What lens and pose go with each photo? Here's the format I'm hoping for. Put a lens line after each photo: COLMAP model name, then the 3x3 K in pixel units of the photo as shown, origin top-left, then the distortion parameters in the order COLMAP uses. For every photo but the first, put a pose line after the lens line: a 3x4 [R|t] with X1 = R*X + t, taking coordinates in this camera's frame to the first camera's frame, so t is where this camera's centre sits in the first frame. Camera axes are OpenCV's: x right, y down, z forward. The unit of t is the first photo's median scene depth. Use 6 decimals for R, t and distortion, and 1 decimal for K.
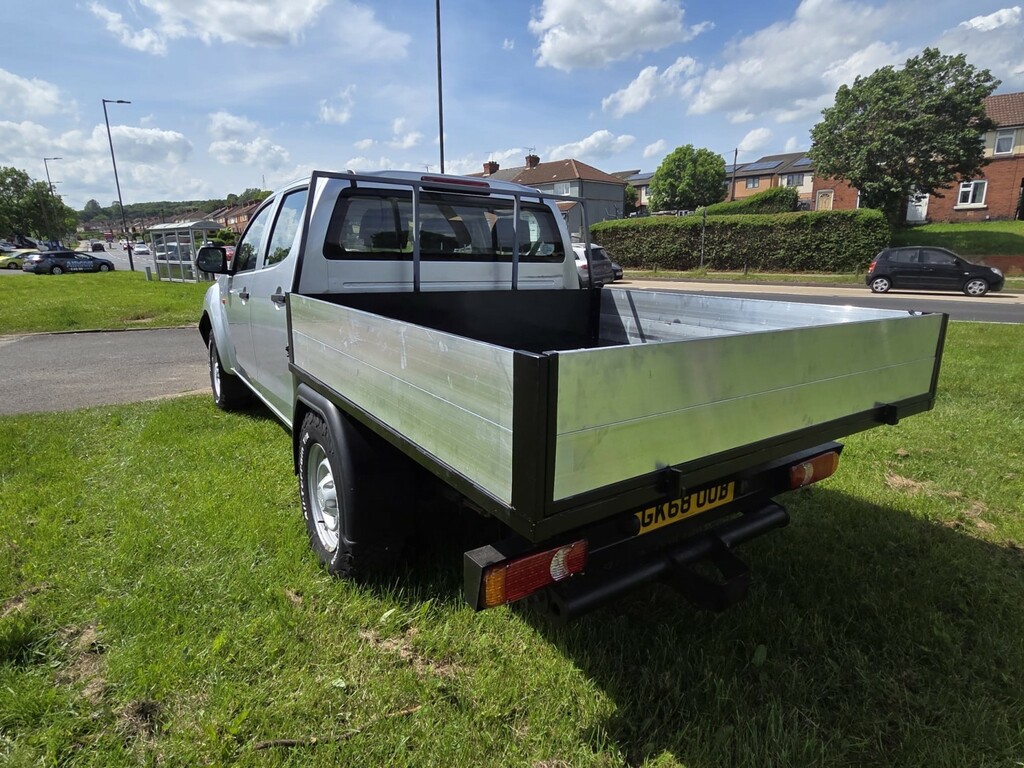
lens RADIAL K [[562.9, 0, 512.0], [0, 562.9, 384.0], [0, 0, 1]] dist [0.002209, 0.000953]
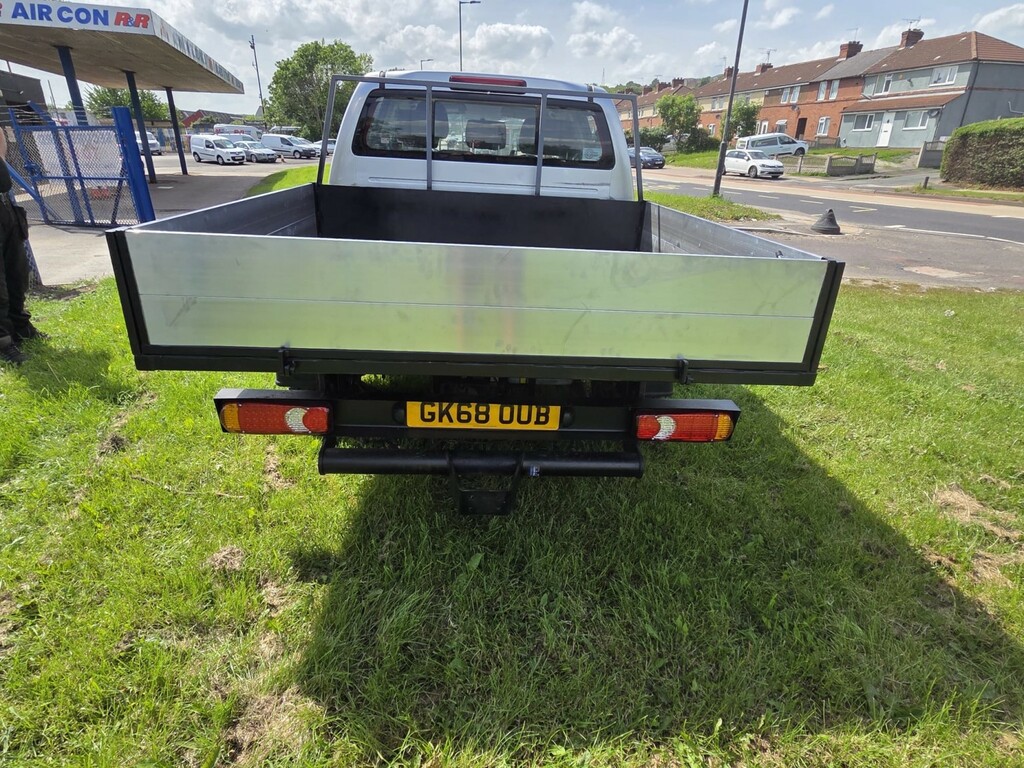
lens RADIAL K [[562.9, 0, 512.0], [0, 562.9, 384.0], [0, 0, 1]] dist [0.002209, 0.000953]
pose [[0.858310, 0.225549, -0.460904, 0.561778], [-0.149380, 0.969143, 0.196082, -0.036781], [0.490908, -0.099449, 0.865517, 0.093569]]
